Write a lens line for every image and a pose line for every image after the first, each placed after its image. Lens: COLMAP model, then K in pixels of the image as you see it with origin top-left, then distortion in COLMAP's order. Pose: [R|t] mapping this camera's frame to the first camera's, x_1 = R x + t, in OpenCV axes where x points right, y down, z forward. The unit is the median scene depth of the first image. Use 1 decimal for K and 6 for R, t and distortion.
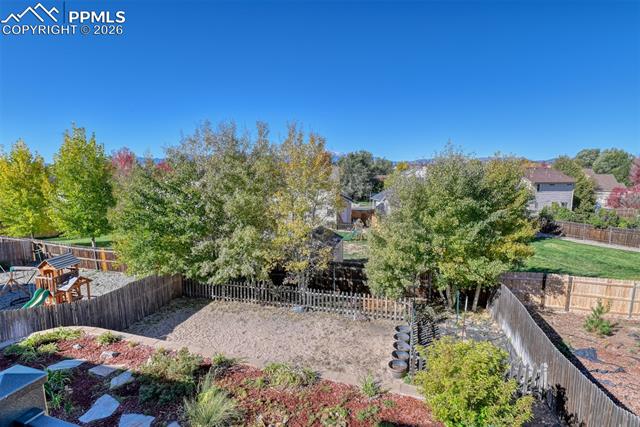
lens RADIAL K [[308.2, 0, 319.7], [0, 308.2, 212.5], [0, 0, 1]] dist [-0.040060, -0.000470]
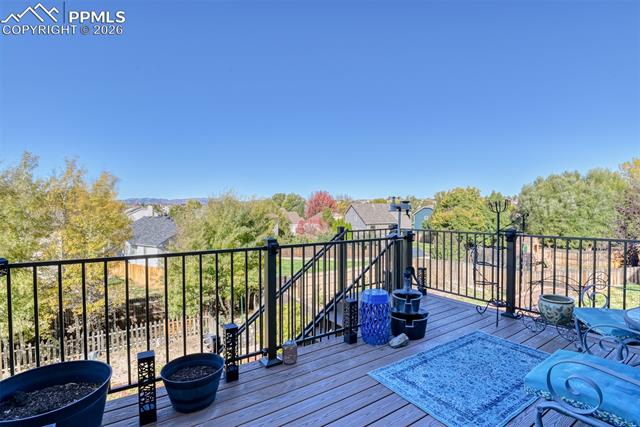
lens RADIAL K [[308.2, 0, 321.2], [0, 308.2, 214.1], [0, 0, 1]] dist [-0.040060, -0.000470]
pose [[0.644998, -0.010648, 0.764110, -0.352893], [0.105598, 0.991552, -0.075319, 0.037656], [-0.756853, 0.129269, 0.640673, -0.188165]]
